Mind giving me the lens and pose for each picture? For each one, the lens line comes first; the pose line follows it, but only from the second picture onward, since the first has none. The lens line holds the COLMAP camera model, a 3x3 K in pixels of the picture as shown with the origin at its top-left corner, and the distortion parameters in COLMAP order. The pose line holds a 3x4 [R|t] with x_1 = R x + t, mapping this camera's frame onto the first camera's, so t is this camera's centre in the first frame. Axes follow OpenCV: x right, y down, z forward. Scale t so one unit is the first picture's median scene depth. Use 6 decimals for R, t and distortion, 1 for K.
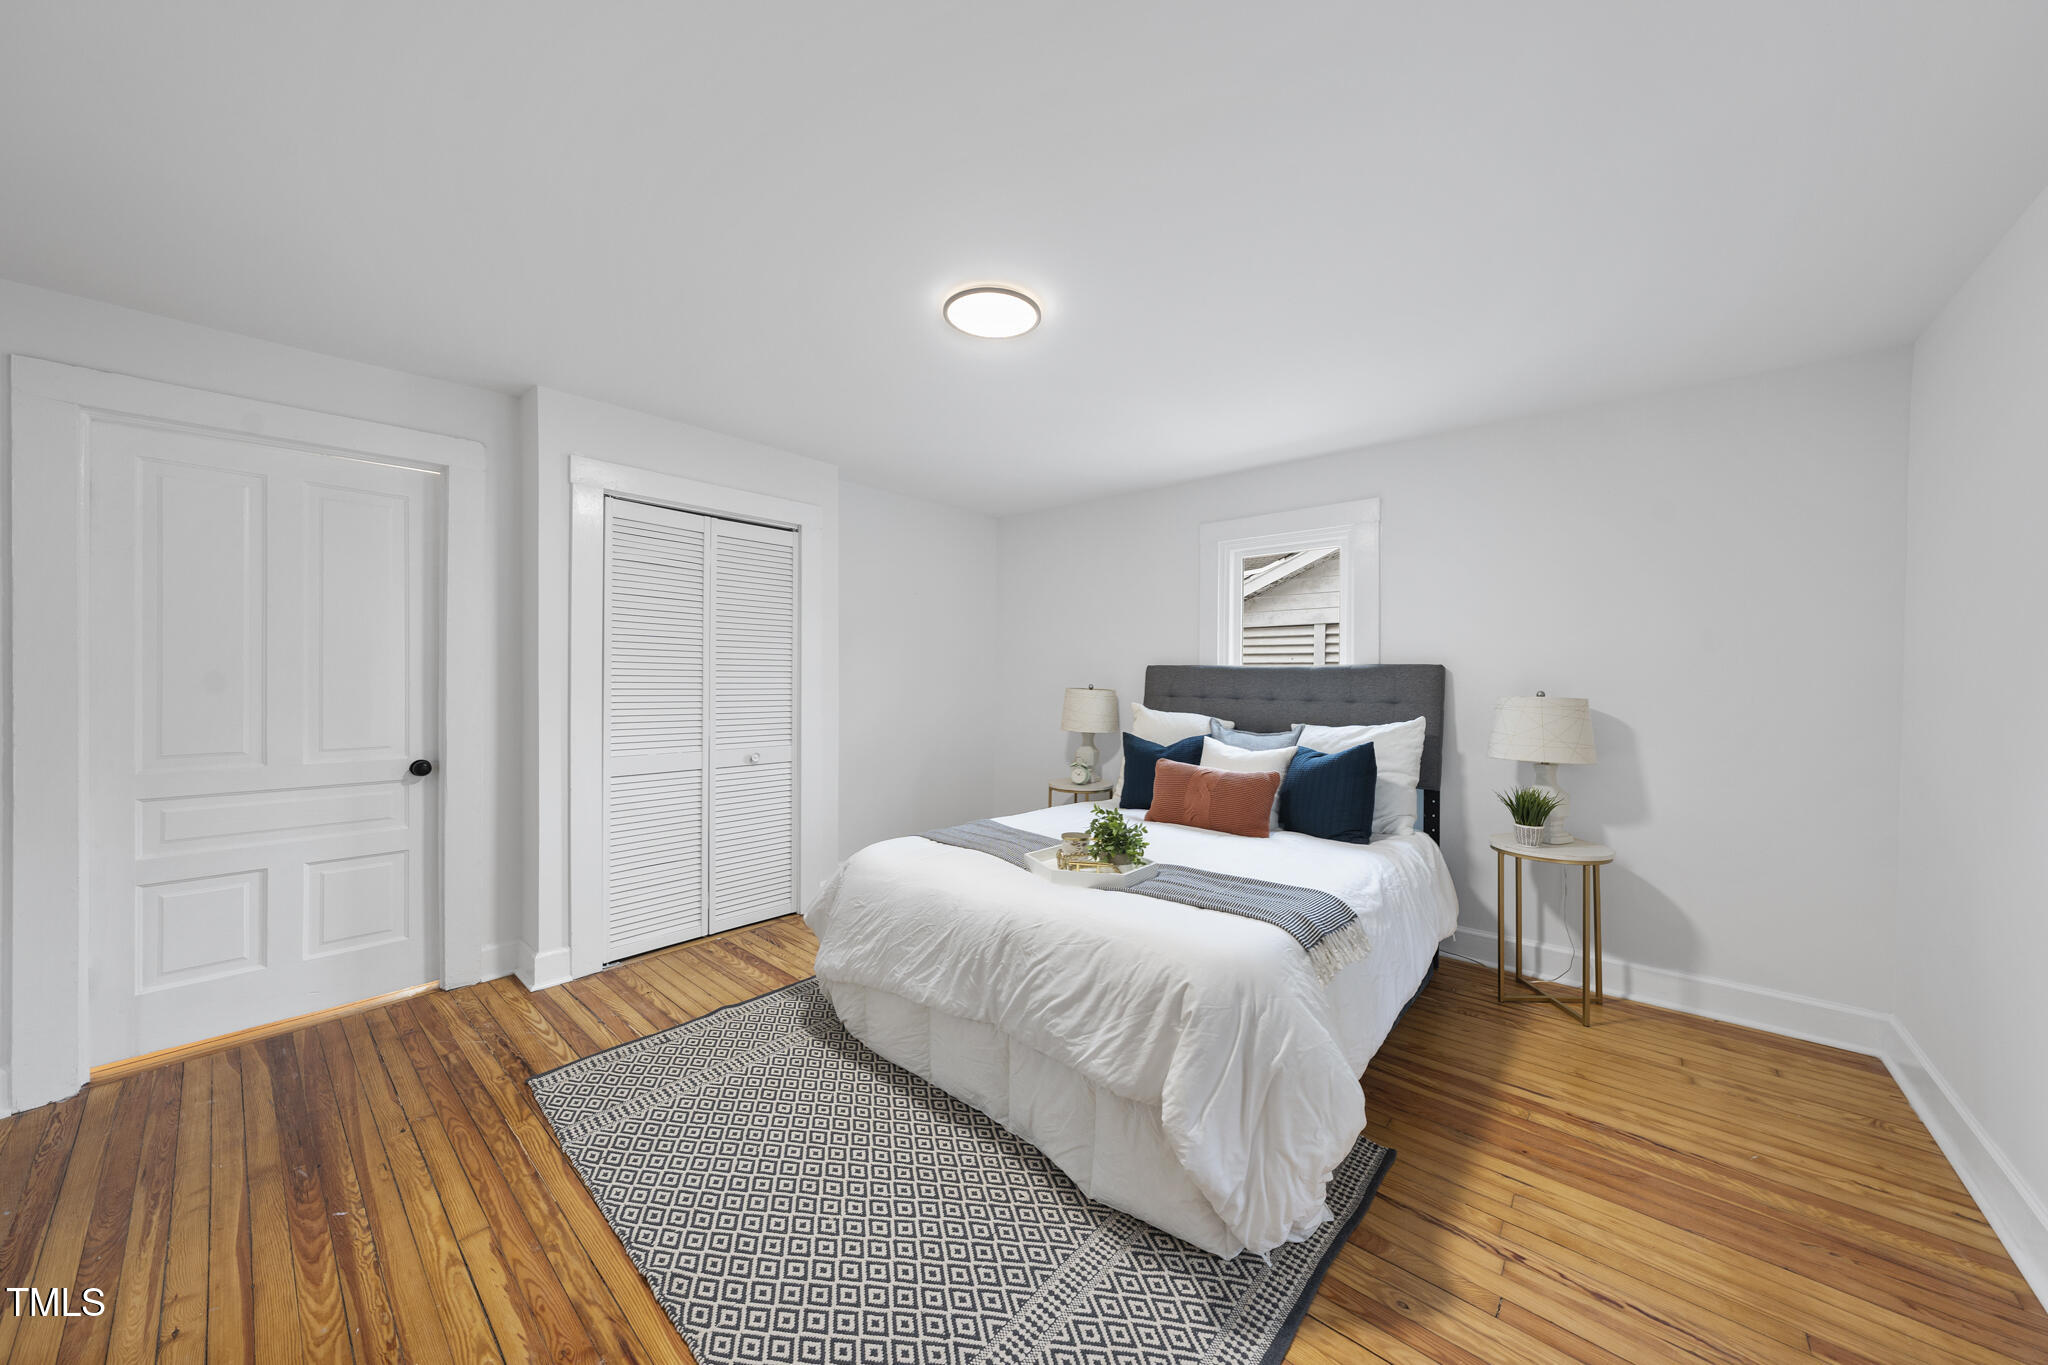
lens RADIAL K [[692.2, 0, 1022.2], [0, 692.2, 677.1], [0, 0, 1]] dist [-0.002154, 0.000027]
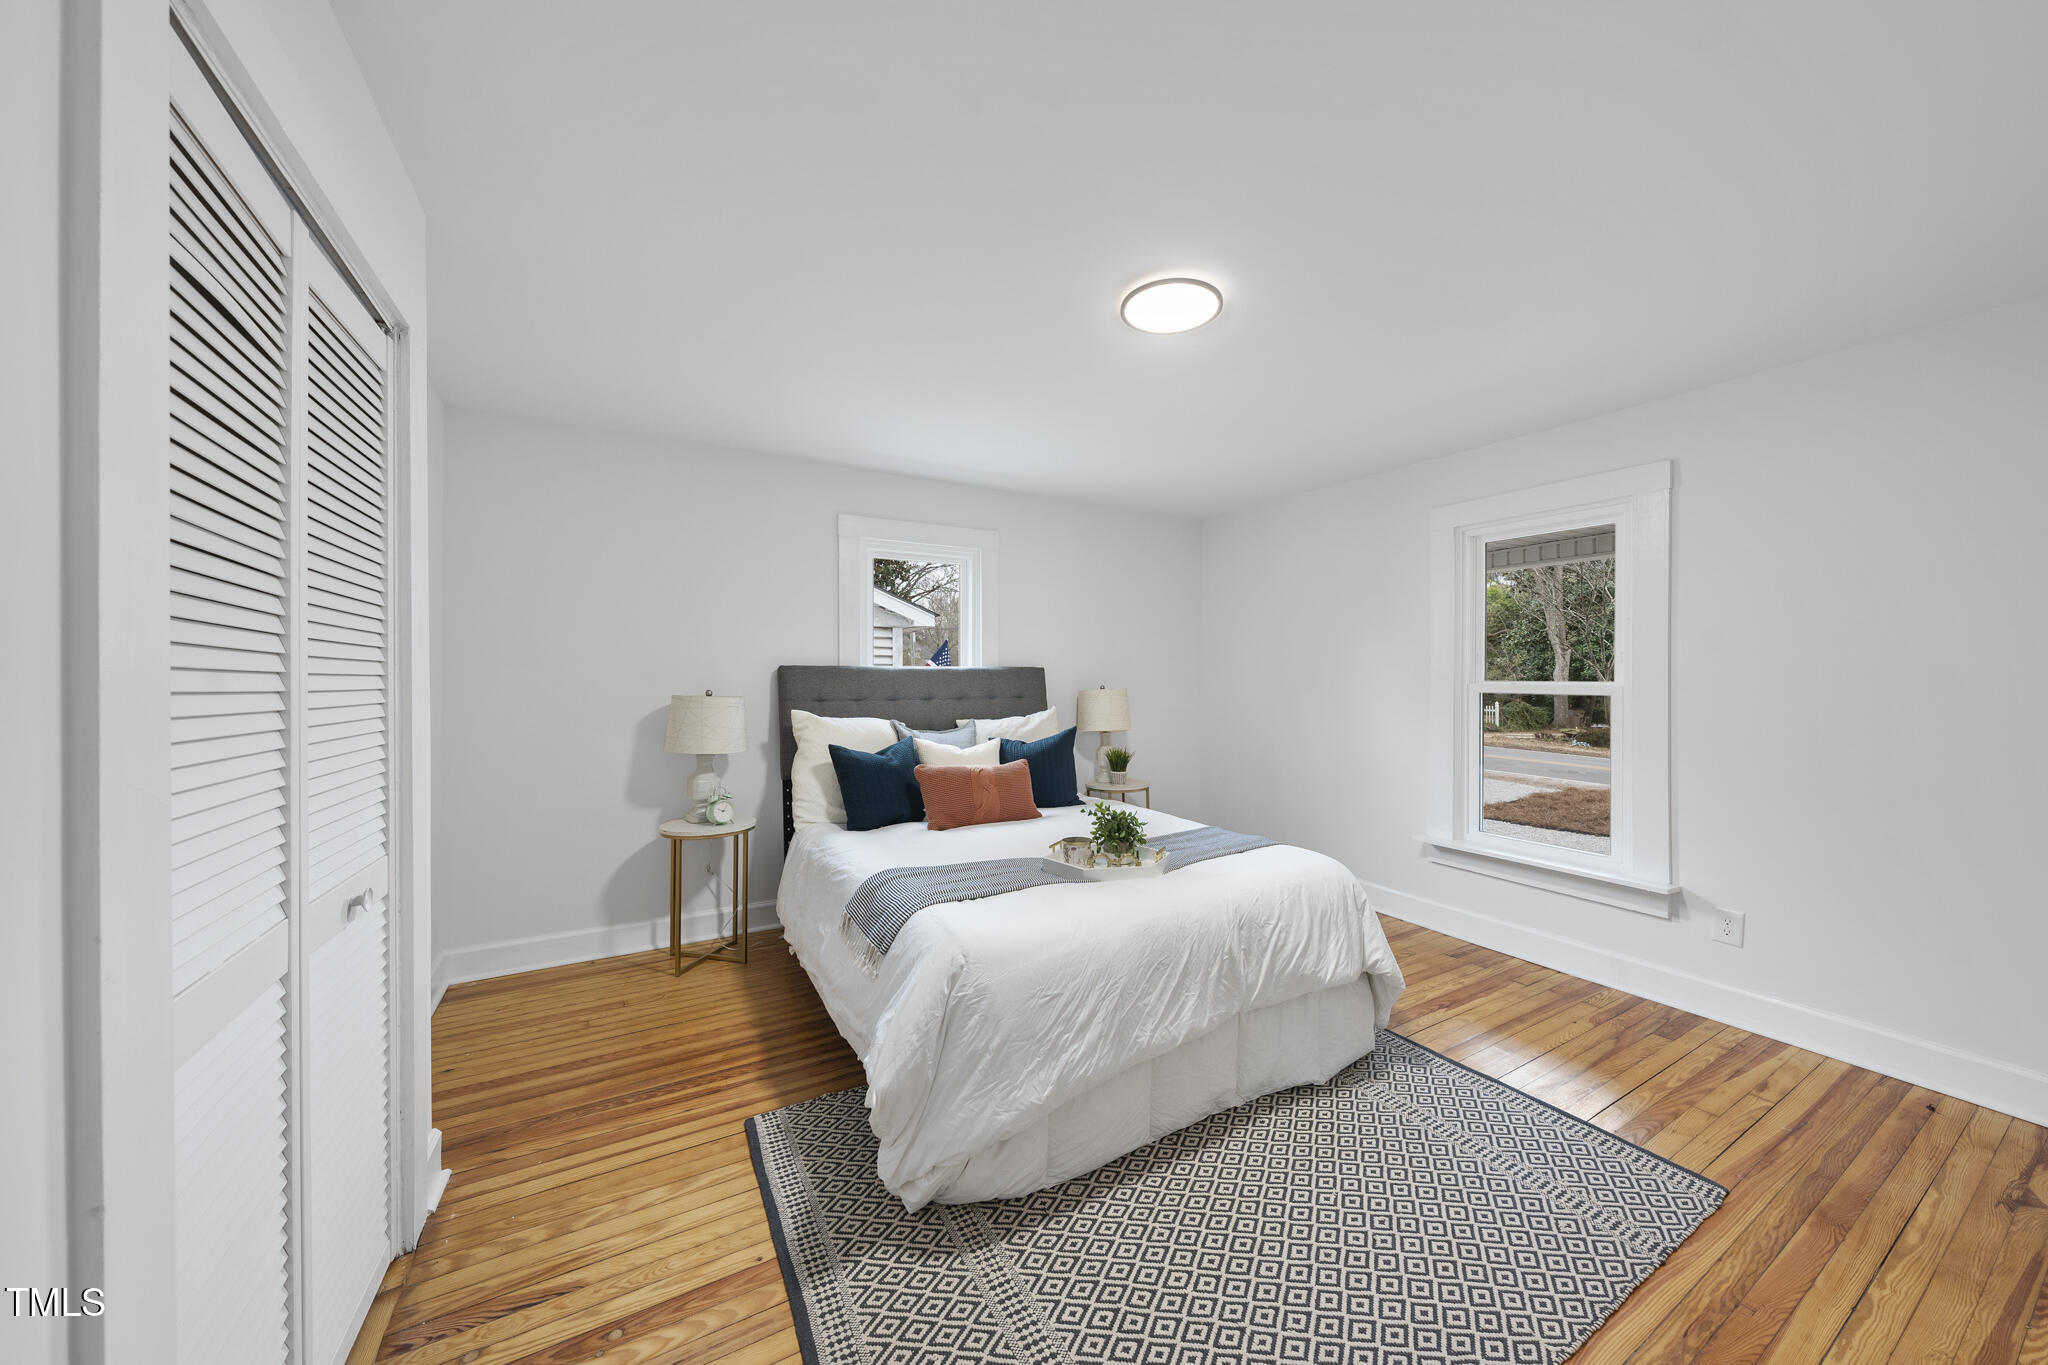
lens RADIAL K [[692.2, 0, 1029.4], [0, 692.2, 676.9], [0, 0, 1]] dist [-0.002154, 0.000027]
pose [[0.323663, -0.006606, 0.946149, -0.958726], [0.008143, 0.999958, 0.004196, -0.008327], [-0.946137, 0.006346, 0.323704, 0.815176]]
